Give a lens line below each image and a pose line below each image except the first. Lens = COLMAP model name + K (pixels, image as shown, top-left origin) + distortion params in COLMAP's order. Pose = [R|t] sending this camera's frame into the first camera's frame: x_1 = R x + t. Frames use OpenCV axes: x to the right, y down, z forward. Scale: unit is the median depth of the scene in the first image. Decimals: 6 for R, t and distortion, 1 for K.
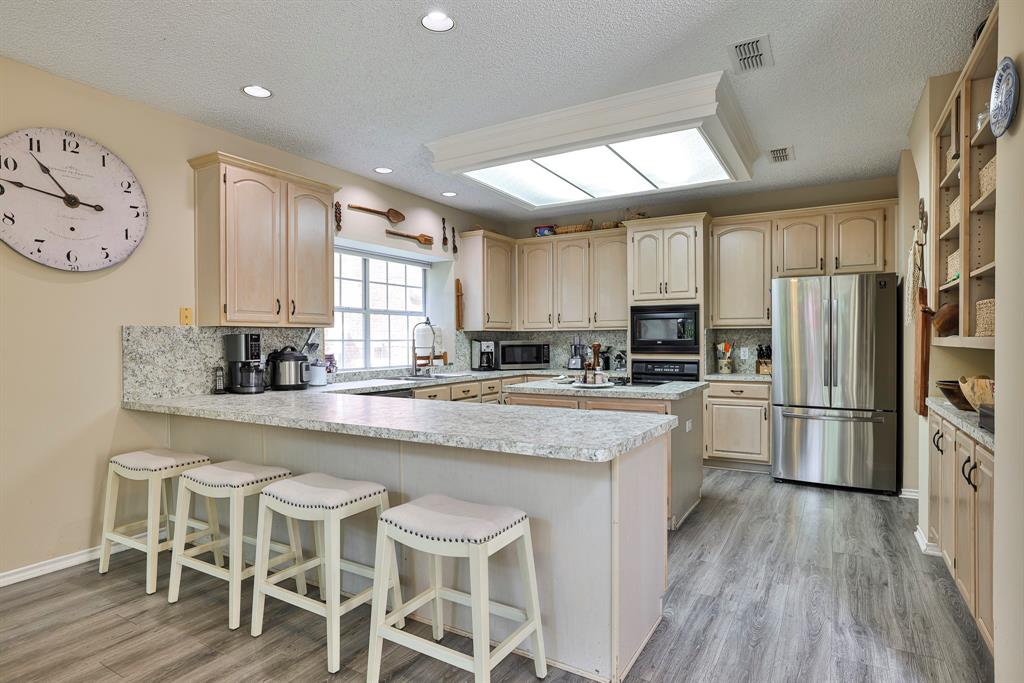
lens RADIAL K [[535.0, 0, 518.4], [0, 535.0, 345.4], [0, 0, 1]] dist [-0.013459, 0.001976]
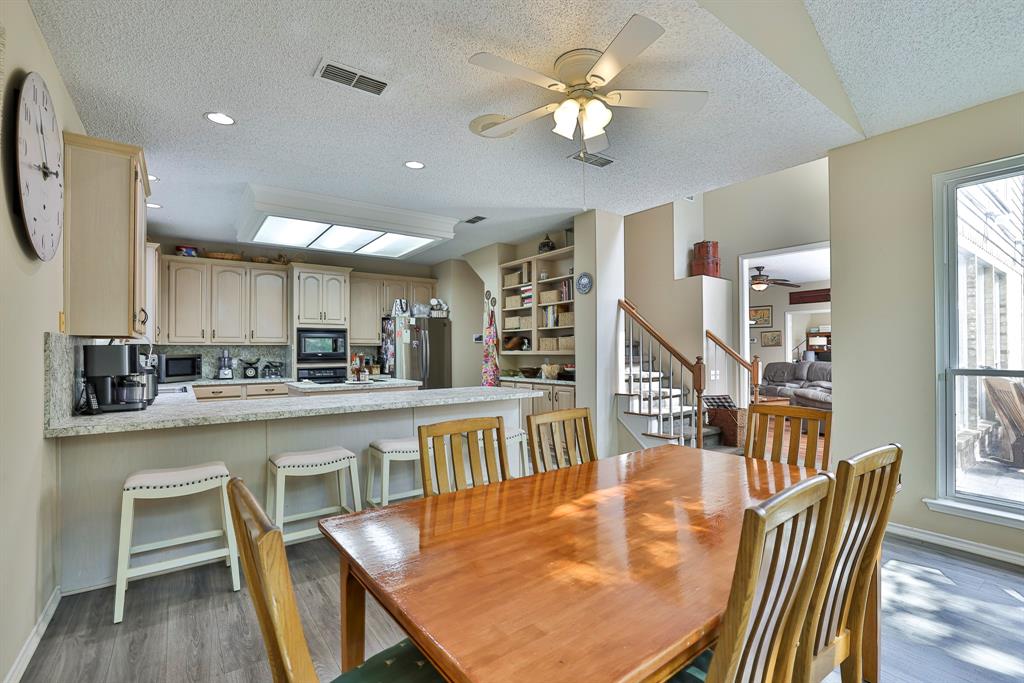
lens RADIAL K [[467.3, 0, 512.0], [0, 467.3, 341.5], [0, 0, 1]] dist [-0.051831, 0.017128]
pose [[0.394195, 0.020846, 0.918790, -0.920430], [0.015811, 0.999441, -0.029459, 0.005081], [-0.918891, 0.026140, 0.393645, 0.093961]]
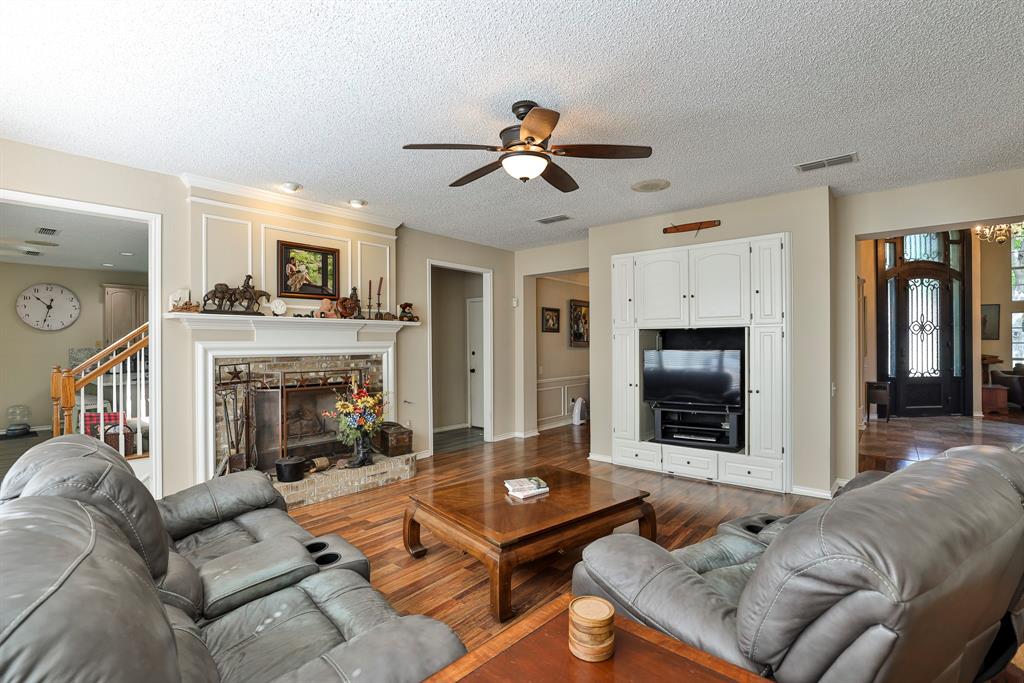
lens RADIAL K [[474.1, 0, 523.0], [0, 474.1, 342.1], [0, 0, 1]] dist [-0.033914, 0.006193]
pose [[0.985780, -0.002347, -0.168023, 1.697062], [-0.001386, 0.999755, -0.022096, -0.016024], [0.168034, 0.022014, 0.985535, -0.841647]]
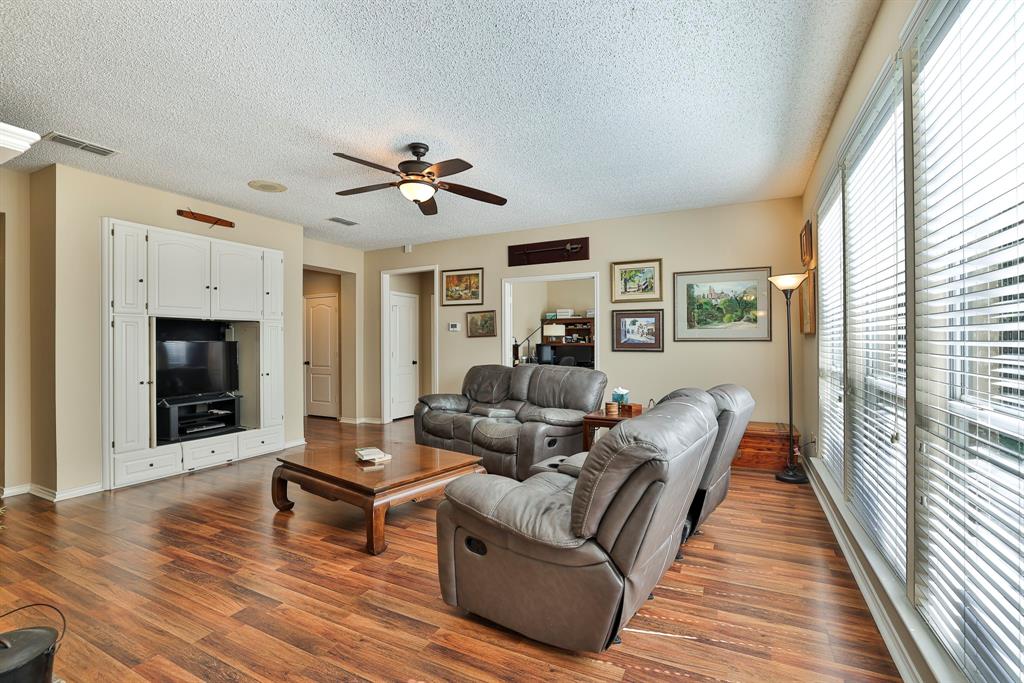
lens RADIAL K [[467.3, 0, 512.0], [0, 467.3, 341.5], [0, 0, 1]] dist [-0.051831, 0.017128]
pose [[-0.070670, 0.007517, 0.997471, 0.633631], [0.024490, 0.999683, -0.005799, 0.005550], [-0.997199, 0.024018, -0.070832, -0.248760]]
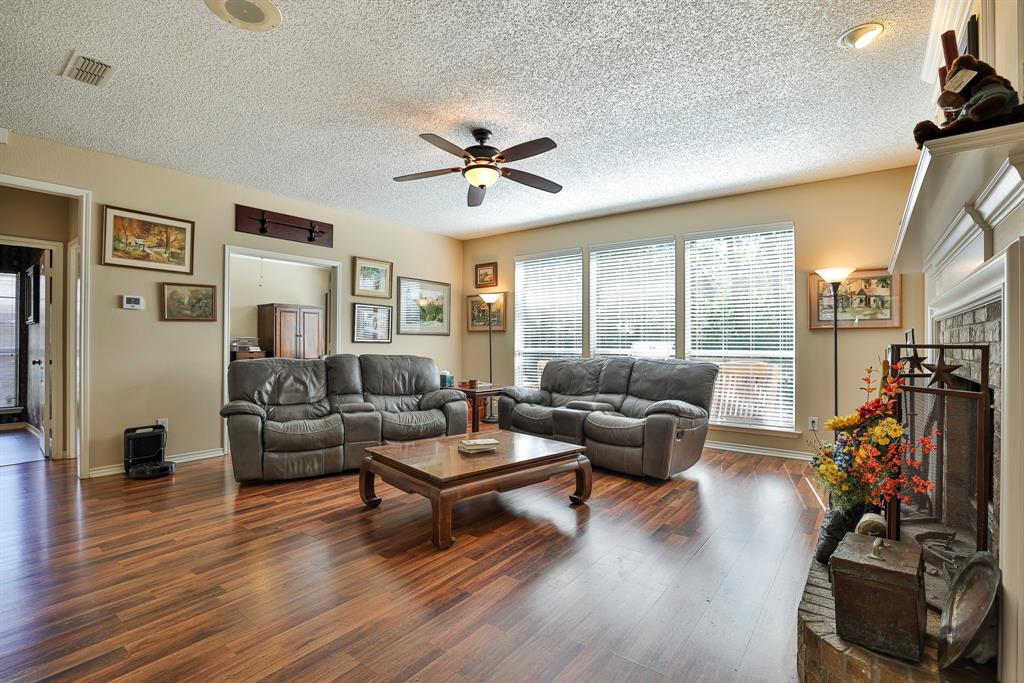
lens RADIAL K [[481.9, 0, 499.8], [0, 481.9, 344.5], [0, 0, 1]] dist [-0.034435, 0.000031]
pose [[-0.992560, 0.000156, 0.121753, 1.402559], [0.002517, 0.999812, 0.019239, 0.014038], [-0.121728, 0.019402, -0.992374, 0.812493]]
